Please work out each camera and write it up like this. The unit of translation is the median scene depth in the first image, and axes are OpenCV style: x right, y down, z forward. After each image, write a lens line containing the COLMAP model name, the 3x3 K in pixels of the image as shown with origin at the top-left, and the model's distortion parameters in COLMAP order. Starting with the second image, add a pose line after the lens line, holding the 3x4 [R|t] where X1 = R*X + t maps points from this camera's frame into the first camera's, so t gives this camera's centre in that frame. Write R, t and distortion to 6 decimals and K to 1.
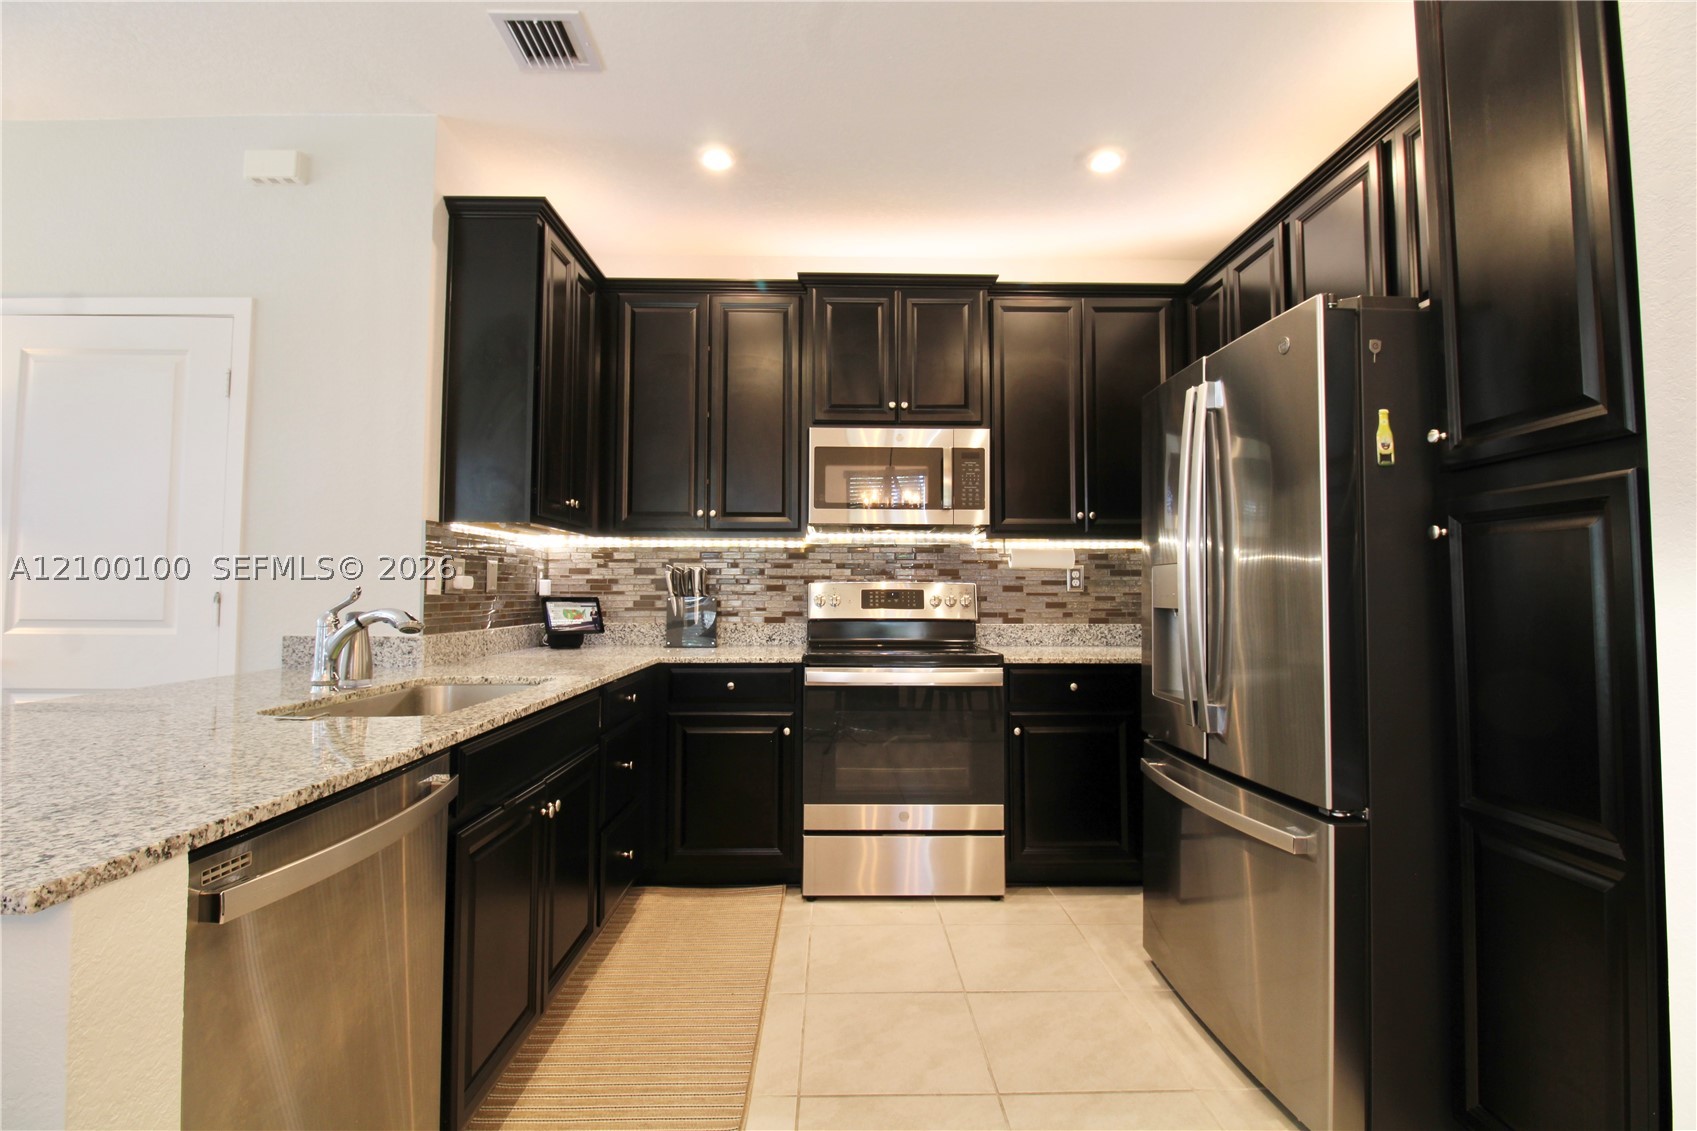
lens RADIAL K [[780.0, 0, 848.5], [0, 780.0, 565.5], [0, 0, 1]] dist [-0.000866, -0.012640]
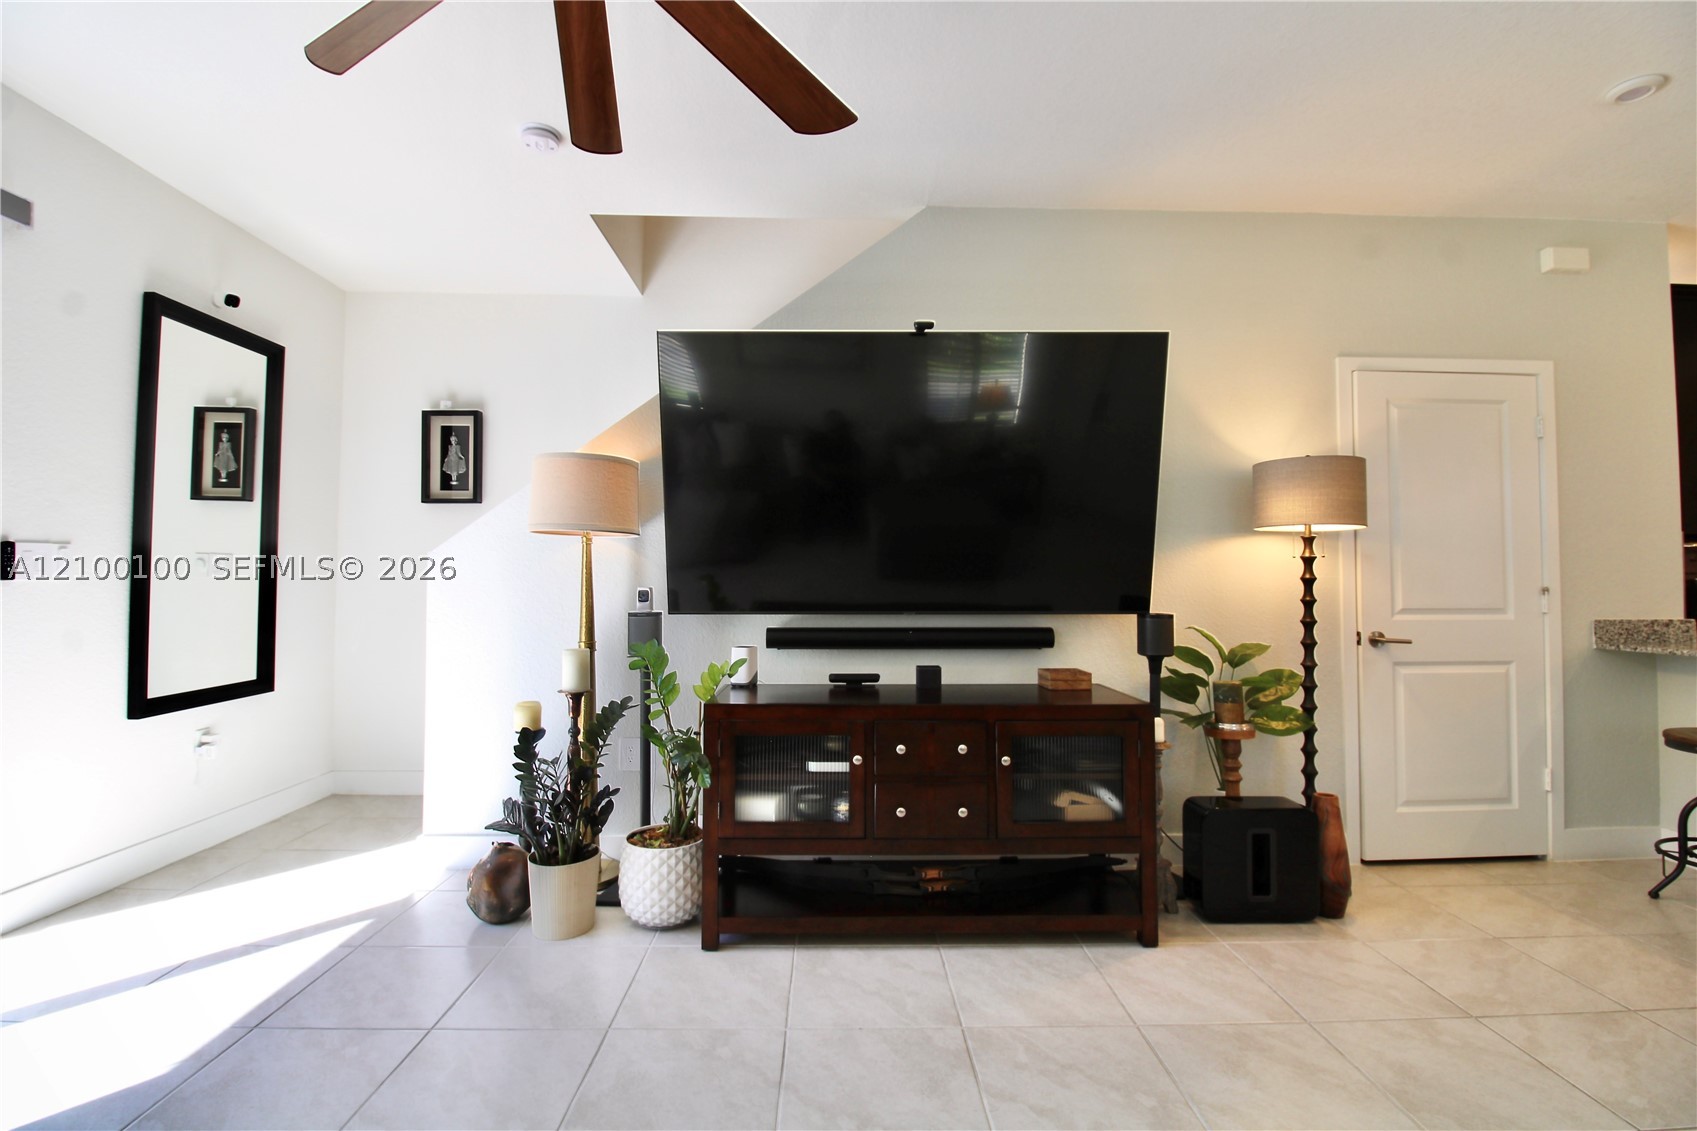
lens RADIAL K [[780.0, 0, 848.5], [0, 780.0, 565.5], [0, 0, 1]] dist [-0.000866, -0.012640]
pose [[0.999992, -0.002825, 0.002851, -1.961252], [0.002822, 0.999995, 0.001282, -0.006338], [-0.002854, -0.001274, 0.999995, -0.296300]]
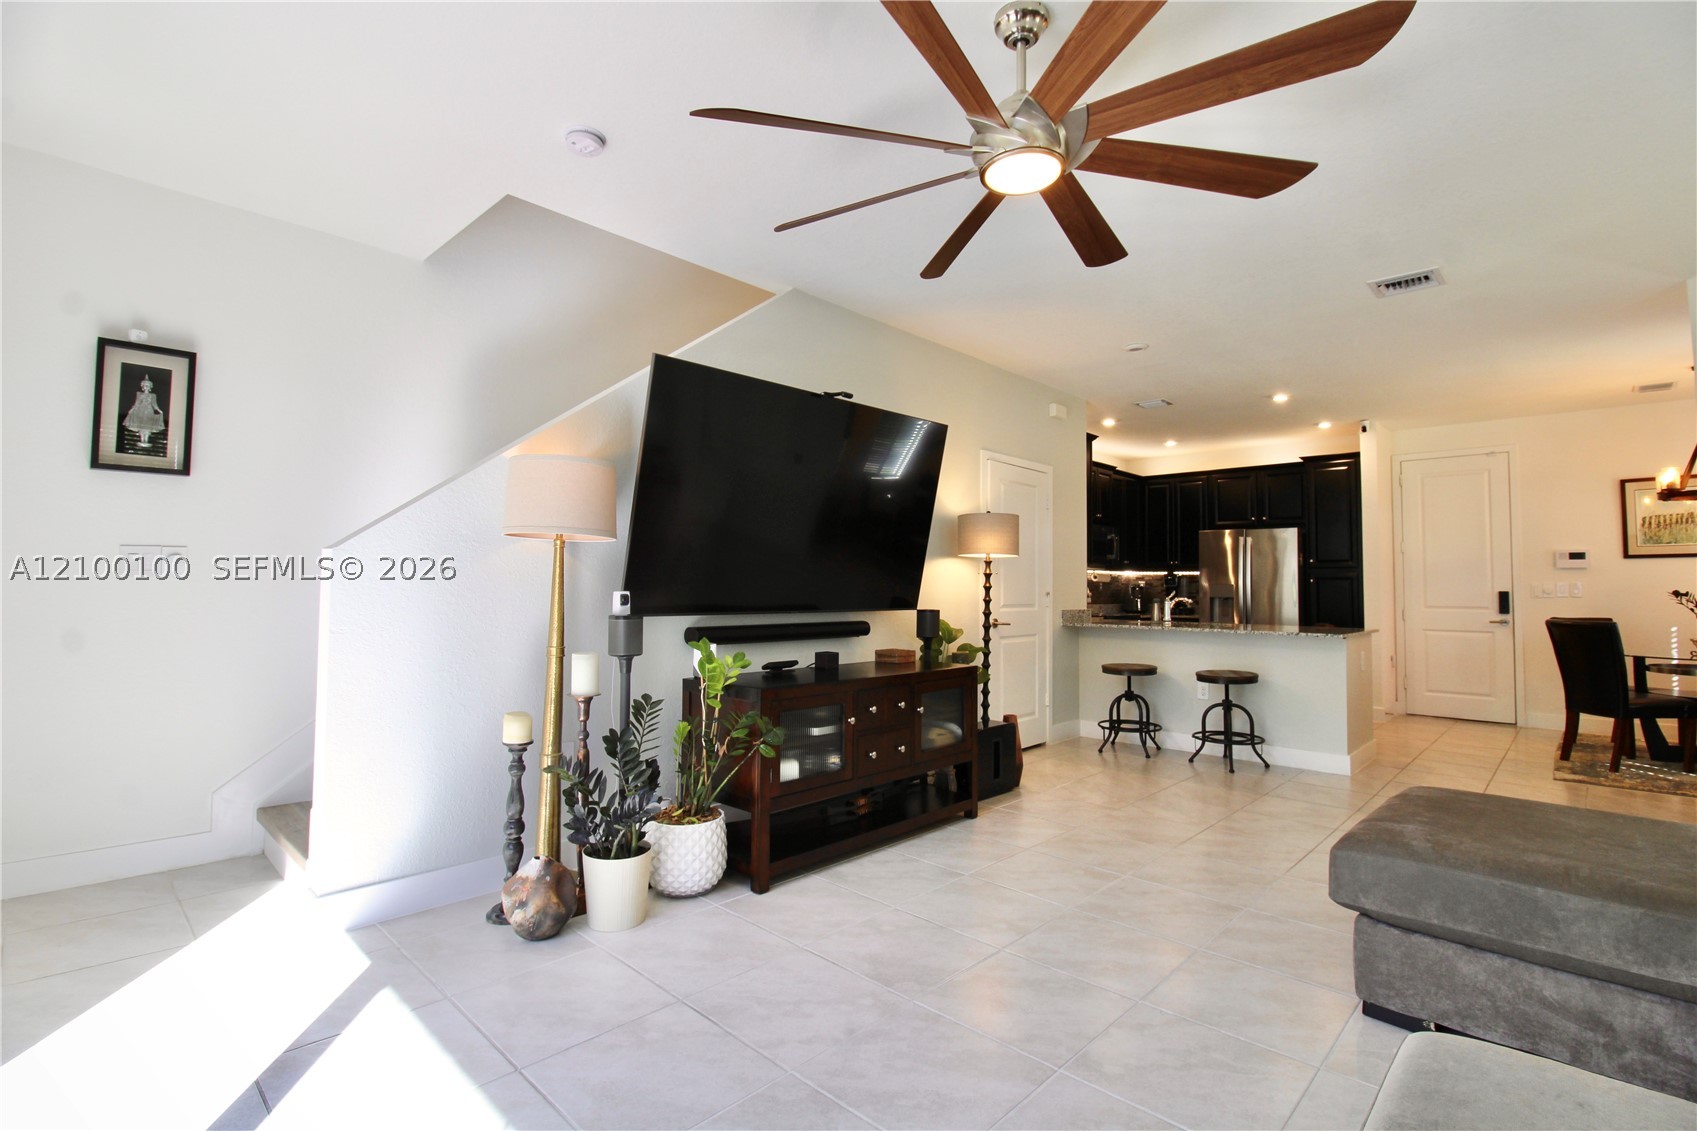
lens RADIAL K [[780.0, 0, 848.5], [0, 780.0, 565.5], [0, 0, 1]] dist [-0.000866, -0.012640]
pose [[0.706461, 0.022148, 0.707405, -2.876817], [-0.021554, 0.999720, -0.009776, -0.008801], [-0.707424, -0.008341, 0.706740, -0.239168]]
